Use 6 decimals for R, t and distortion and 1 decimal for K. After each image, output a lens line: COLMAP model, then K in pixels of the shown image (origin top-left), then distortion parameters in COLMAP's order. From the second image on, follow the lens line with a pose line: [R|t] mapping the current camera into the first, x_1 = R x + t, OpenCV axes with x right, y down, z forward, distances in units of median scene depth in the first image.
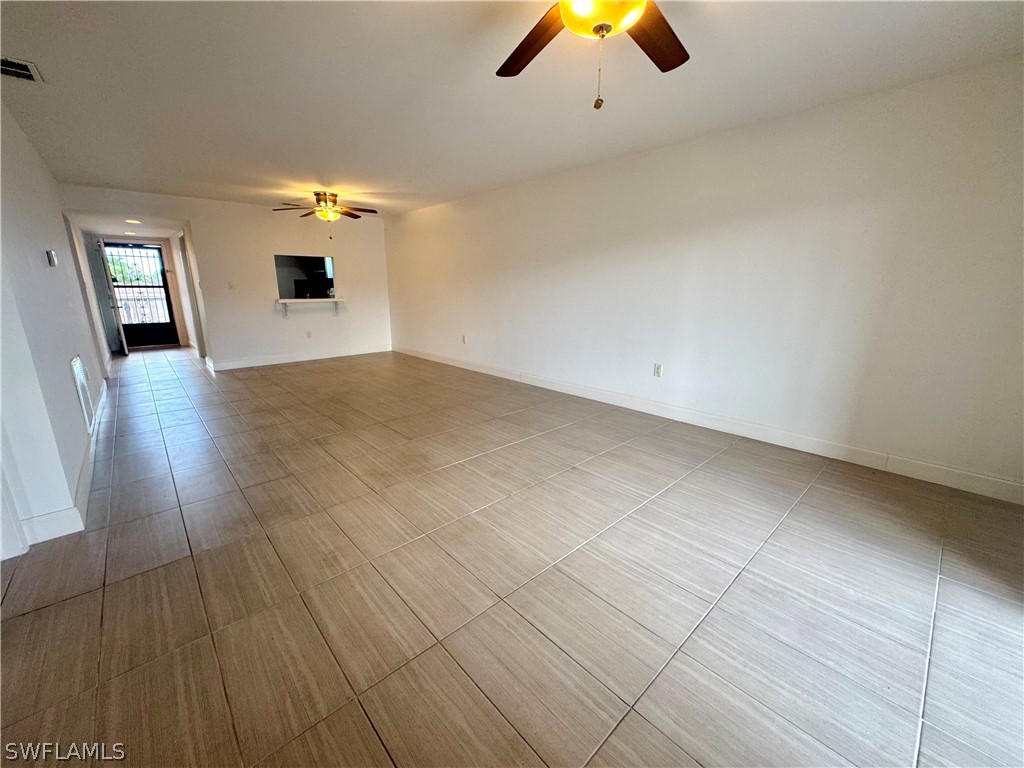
lens RADIAL K [[409.0, 0, 511.4], [0, 409.0, 385.2], [0, 0, 1]] dist [-0.002148, 0.000683]
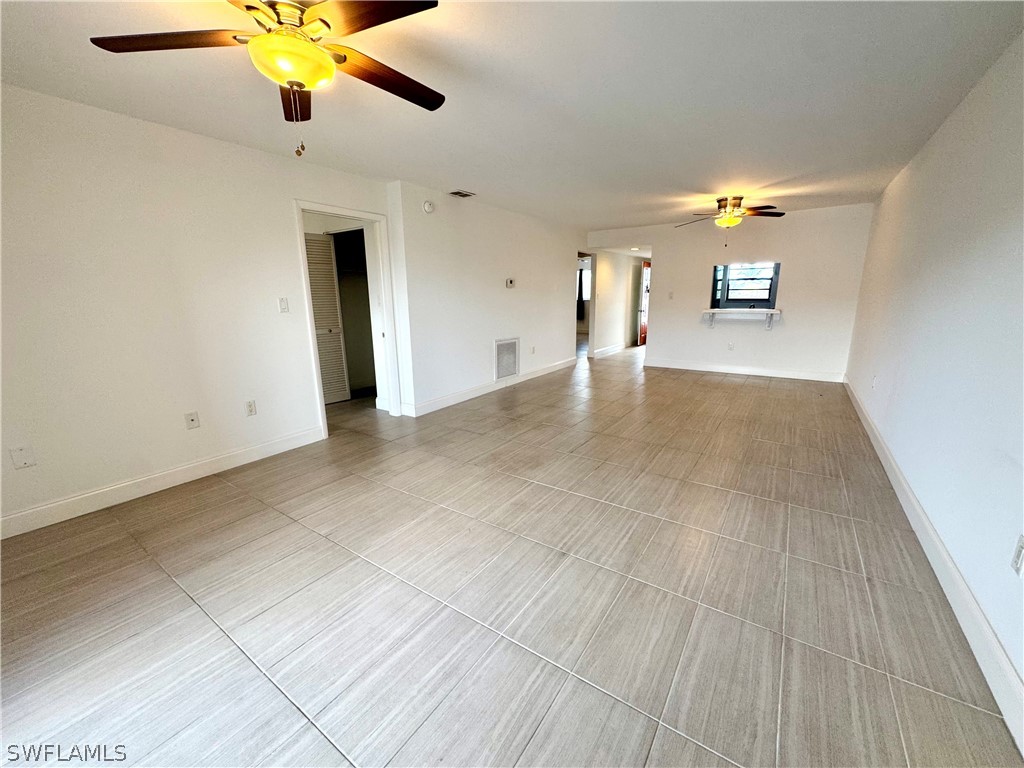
lens RADIAL K [[409.0, 0, 511.4], [0, 409.0, 385.2], [0, 0, 1]] dist [-0.002148, 0.000683]
pose [[0.225936, 0.209111, -0.951433, 0.774871], [-0.220865, 0.962250, 0.159040, -0.185258], [0.948774, 0.174206, 0.263592, 0.681342]]
